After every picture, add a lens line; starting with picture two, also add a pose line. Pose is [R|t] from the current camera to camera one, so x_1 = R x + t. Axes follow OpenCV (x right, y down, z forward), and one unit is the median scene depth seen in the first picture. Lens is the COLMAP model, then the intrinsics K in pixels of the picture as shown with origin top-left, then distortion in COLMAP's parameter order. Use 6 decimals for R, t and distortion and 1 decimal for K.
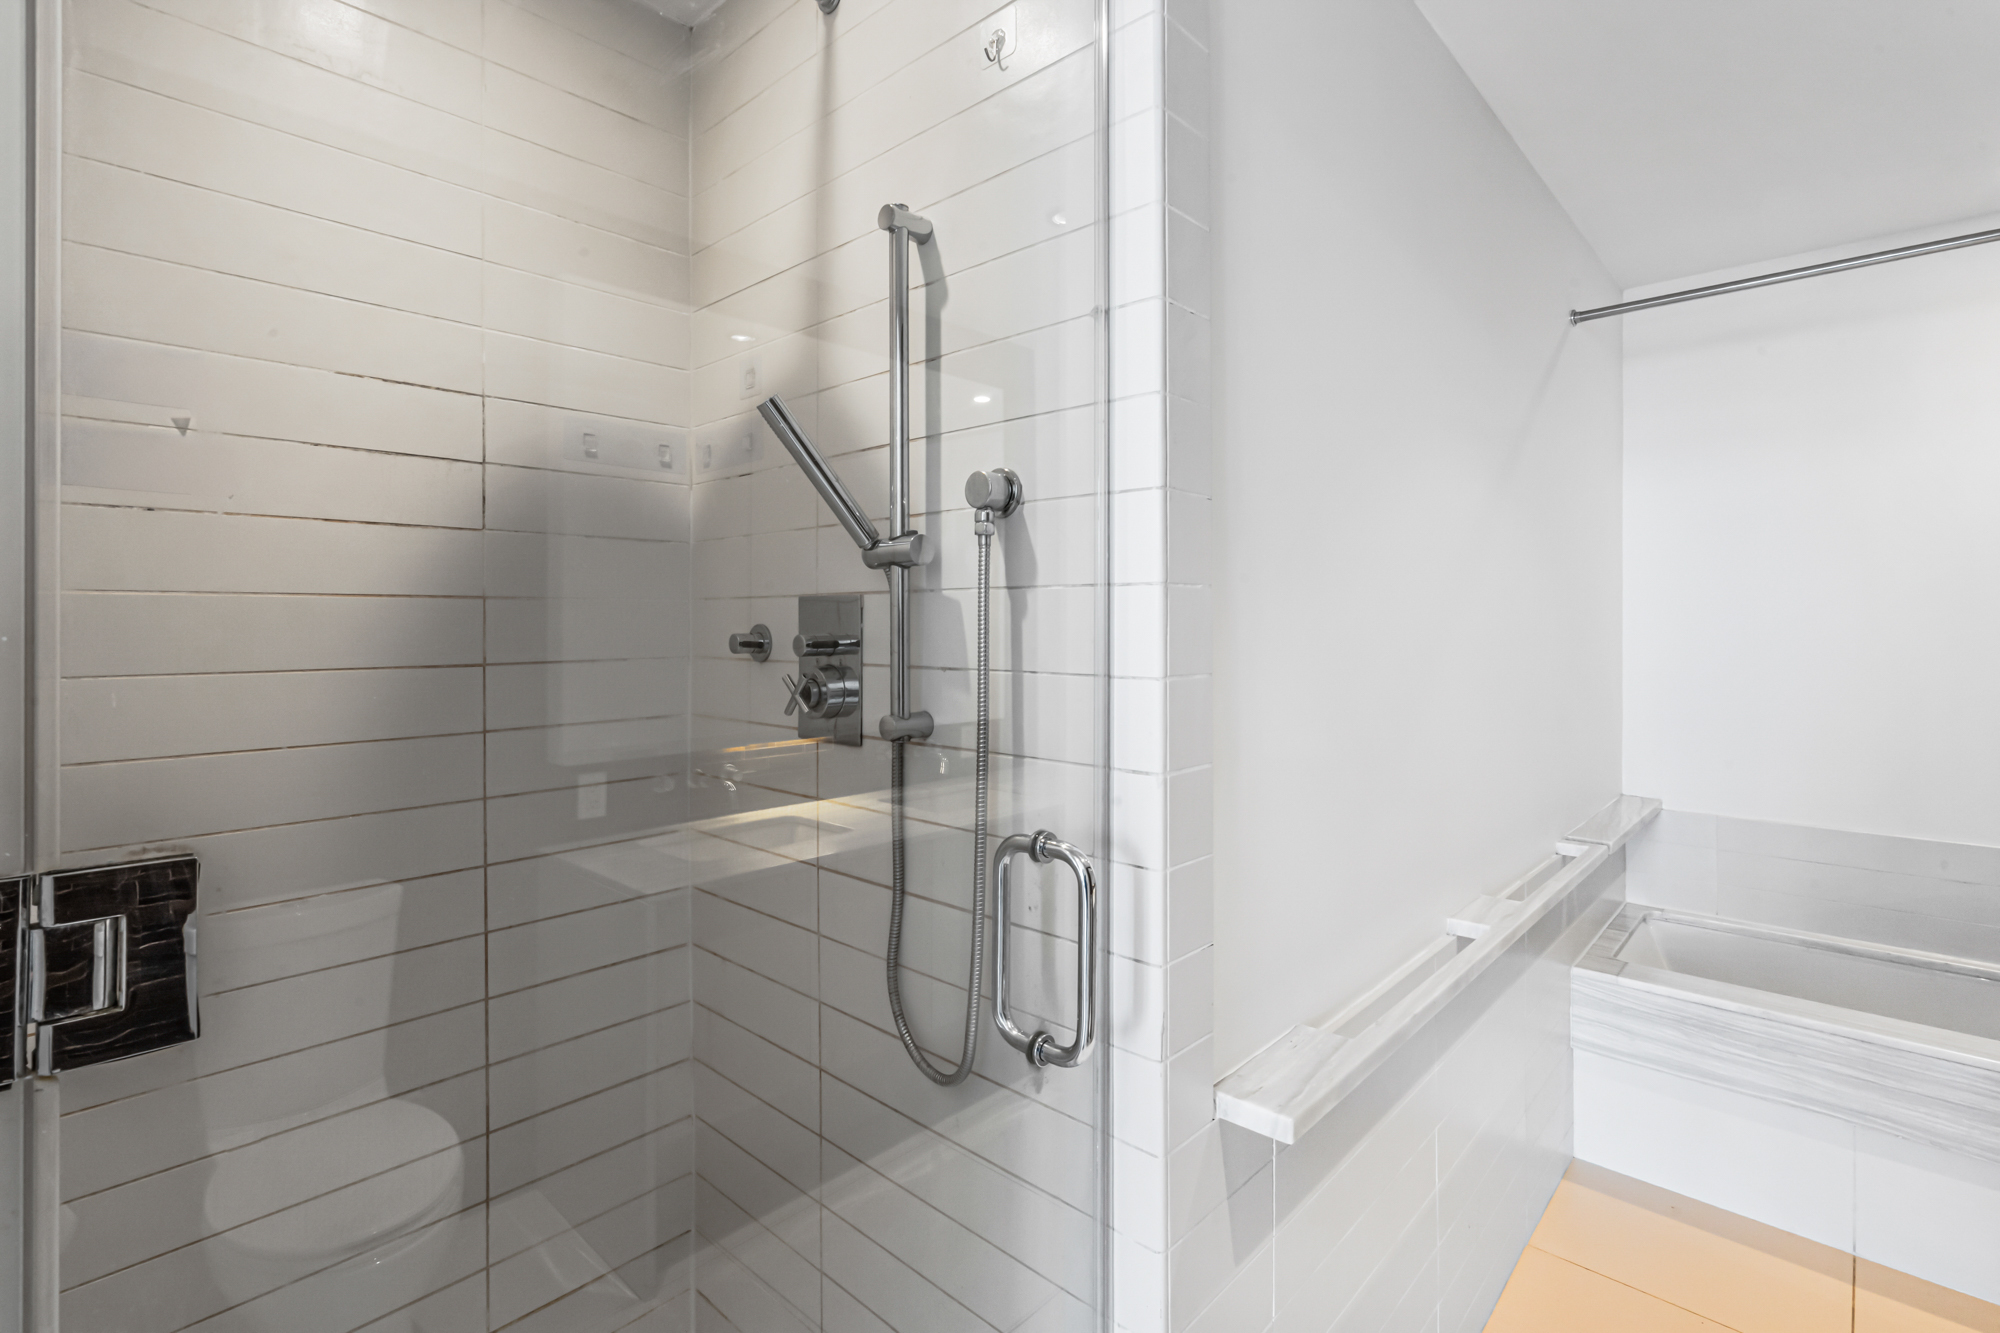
lens RADIAL K [[932.3, 0, 1000.1], [0, 932.3, 613.7], [0, 0, 1]] dist [-0.003637, -0.000489]
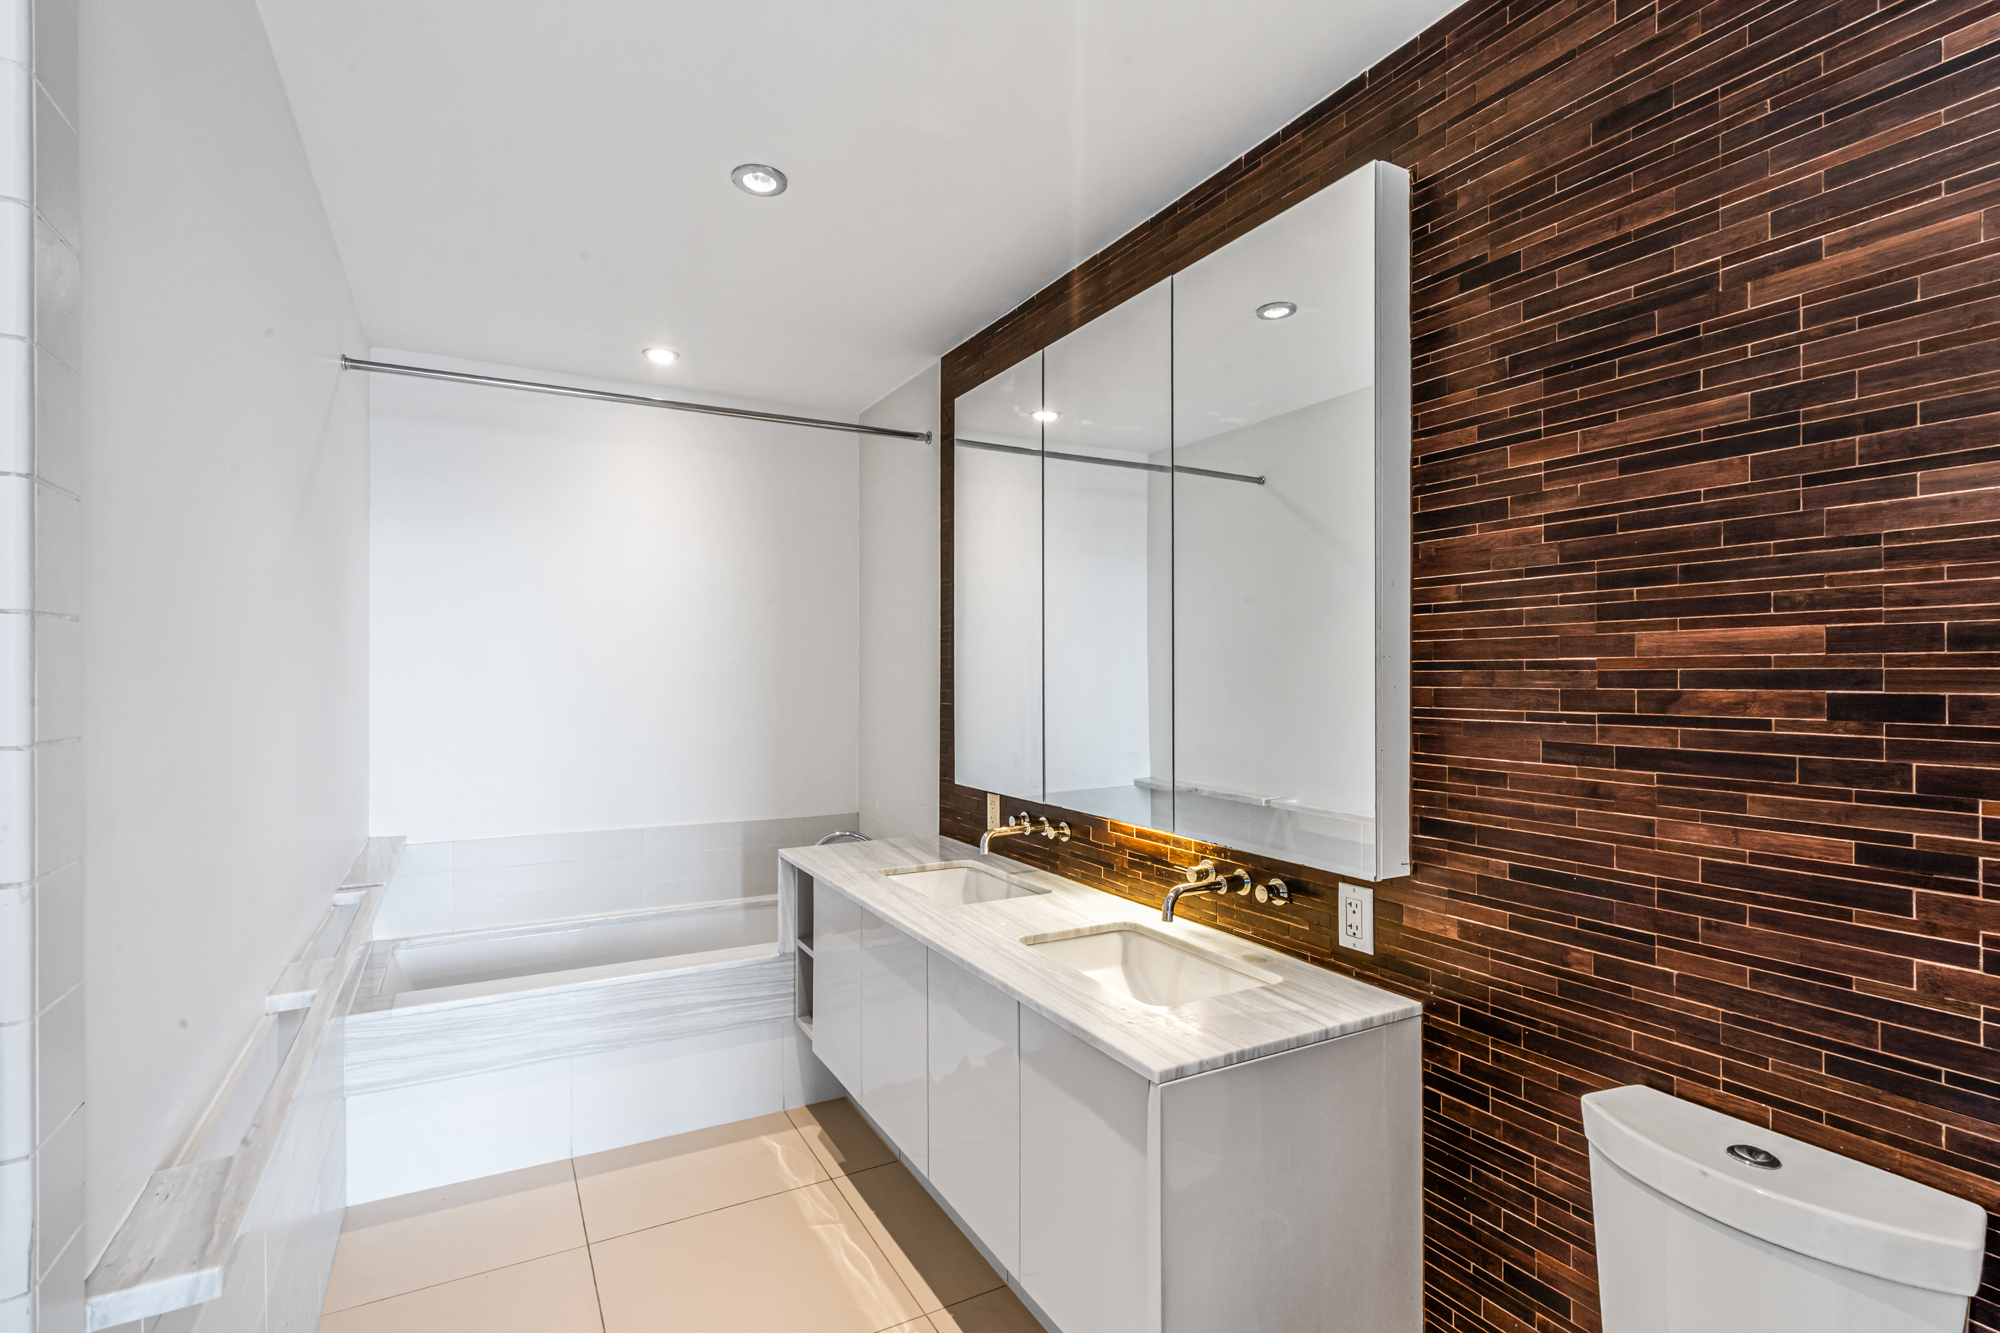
lens RADIAL K [[926.3, 0, 992.6], [0, 926.3, 659.4], [0, 0, 1]] dist [0.002030, 0.000072]
pose [[0.307535, 0.010389, 0.951480, -0.128493], [-0.007873, 0.999934, -0.008373, 0.001344], [-0.951504, -0.004916, 0.307597, 0.043427]]
